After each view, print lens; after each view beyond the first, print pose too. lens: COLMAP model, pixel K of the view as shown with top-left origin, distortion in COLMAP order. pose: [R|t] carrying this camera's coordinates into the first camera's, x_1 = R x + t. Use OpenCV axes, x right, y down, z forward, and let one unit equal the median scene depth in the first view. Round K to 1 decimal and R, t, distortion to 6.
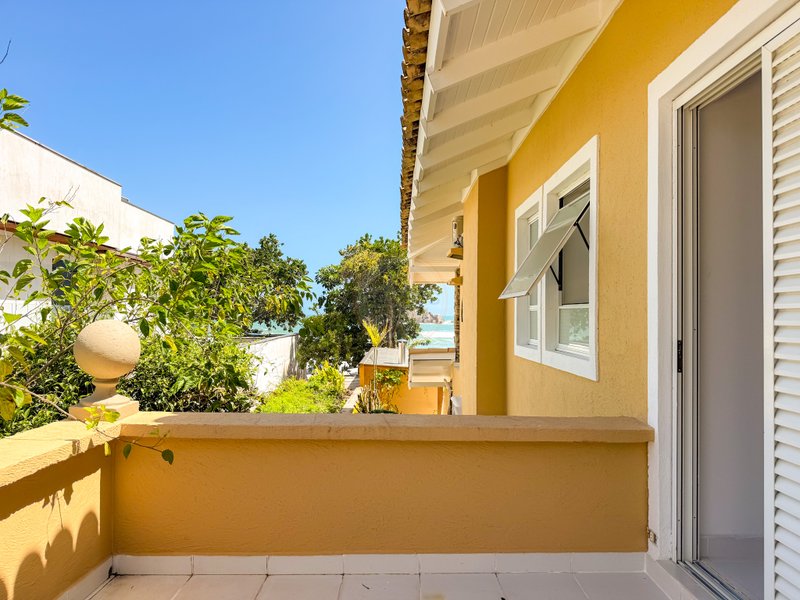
lens RADIAL K [[560.1, 0, 402.8], [0, 560.1, 301.5], [0, 0, 1]] dist [0.050667, -0.071356]
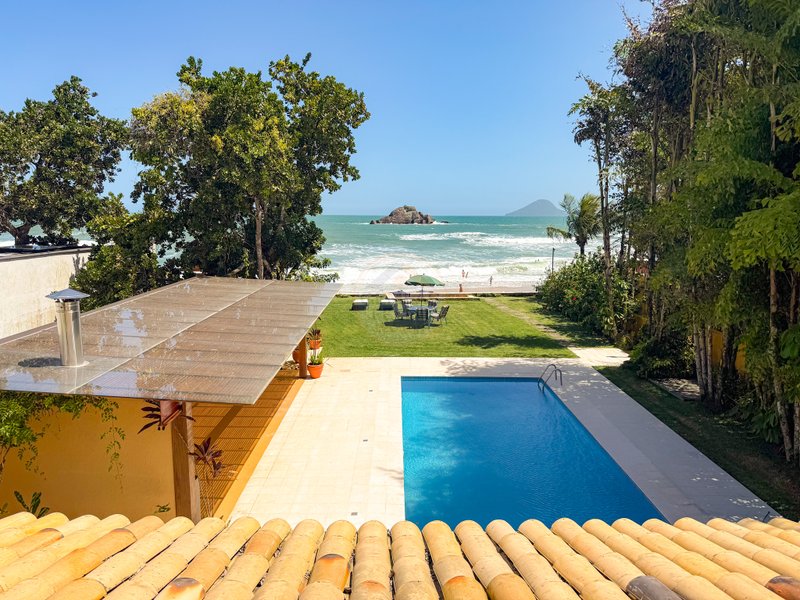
lens RADIAL K [[560.1, 0, 393.5], [0, 560.1, 299.1], [0, 0, 1]] dist [0.050667, -0.071356]
pose [[0.999940, -0.000626, -0.010923, 0.111646], [0.002497, 0.985059, 0.172198, 0.009561], [0.010652, -0.172215, 0.985002, 0.385462]]
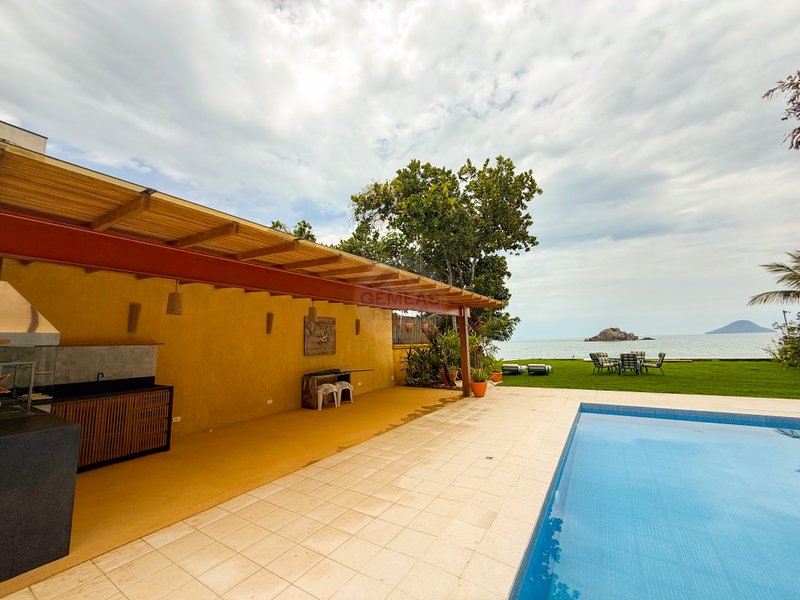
lens RADIAL K [[318.5, 0, 401.5], [0, 318.5, 299.1], [0, 0, 1]] dist [0.003169, 0.000396]
pose [[0.839180, -0.104702, -0.533681, 0.132729], [0.045356, 0.991348, -0.123171, 0.097506], [0.541960, 0.079157, 0.836668, 0.563449]]
